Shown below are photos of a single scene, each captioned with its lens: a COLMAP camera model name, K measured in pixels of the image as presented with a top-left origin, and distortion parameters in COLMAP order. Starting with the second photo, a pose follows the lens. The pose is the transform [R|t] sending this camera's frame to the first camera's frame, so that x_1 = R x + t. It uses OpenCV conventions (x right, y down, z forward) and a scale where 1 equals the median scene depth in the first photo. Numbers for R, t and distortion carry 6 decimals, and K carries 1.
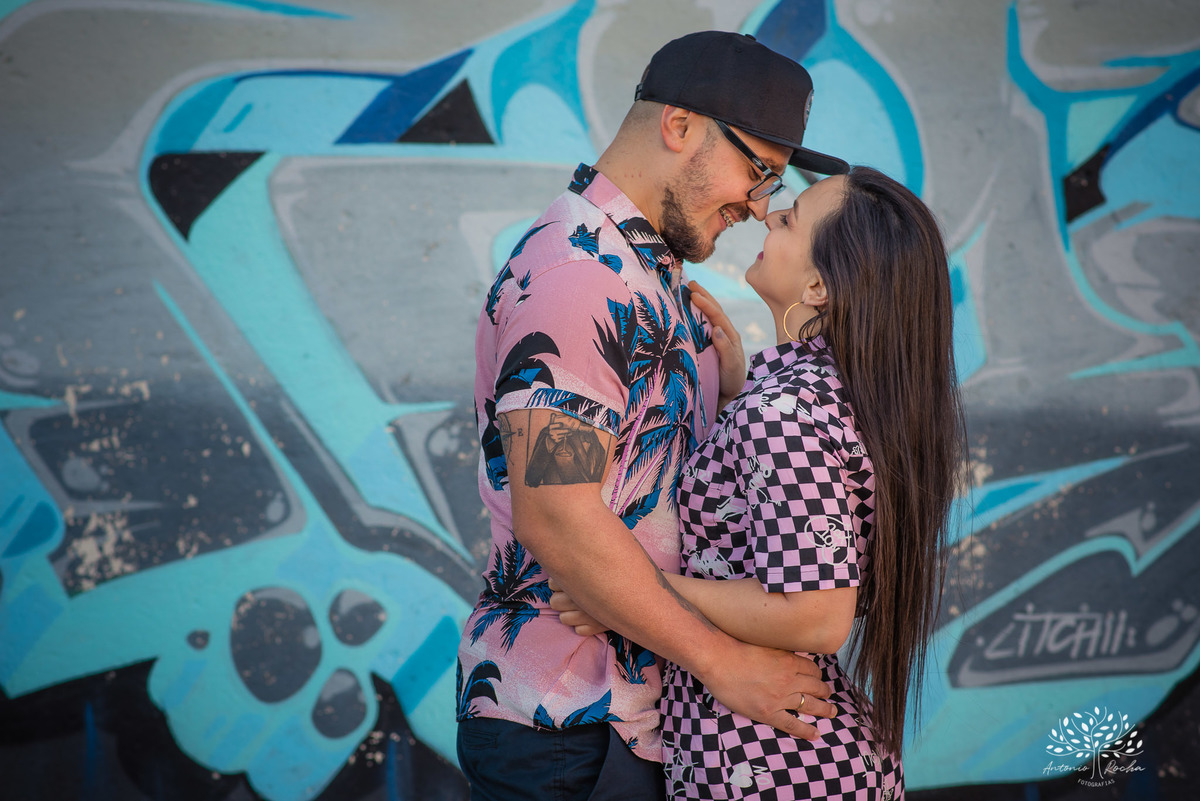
lens RADIAL K [[2977.6, 0, 600.3], [0, 2977.6, 358.2], [0, 0, 1]] dist [-0.077869, 1.719627]
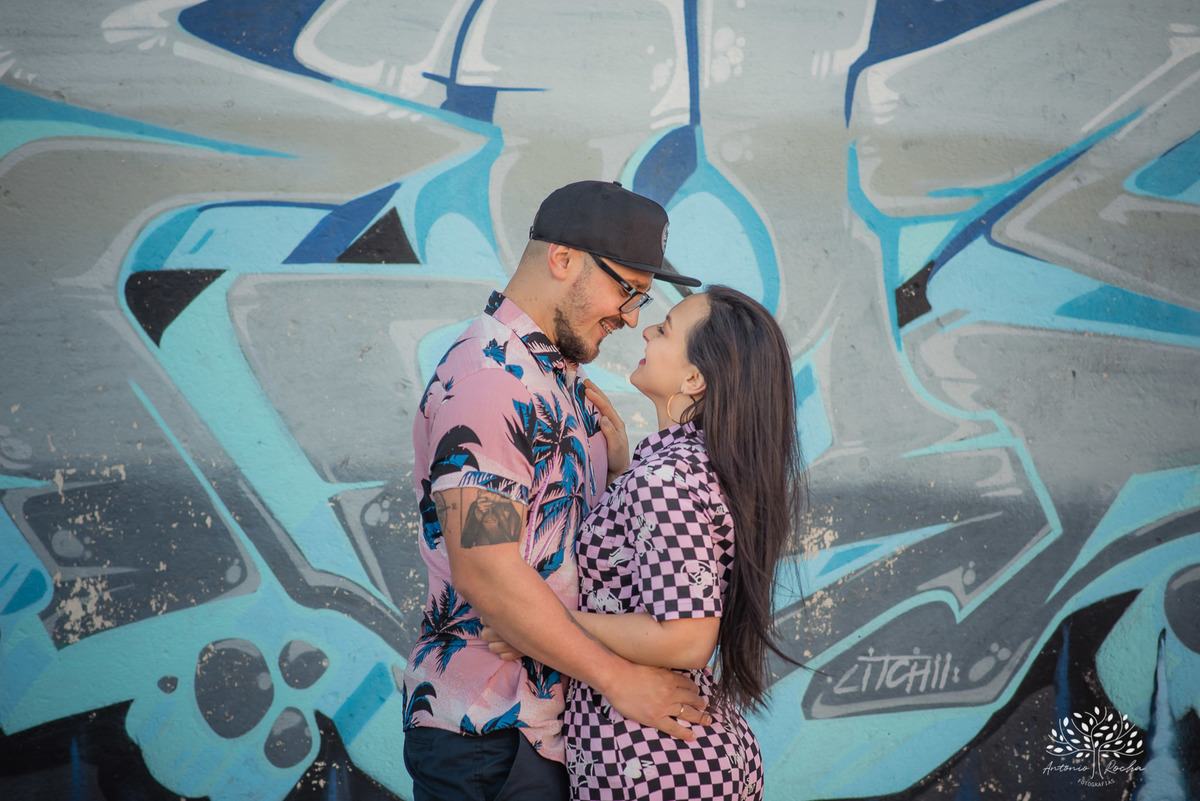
lens RADIAL K [[2977.6, 0, 600.3], [0, 2977.6, 358.2], [0, 0, 1]] dist [-0.077869, 1.719627]
pose [[0.999141, -0.004525, 0.041194, -0.012252], [0.005782, 0.999519, -0.030466, 0.002582], [-0.041036, 0.030678, 0.998687, -0.187486]]
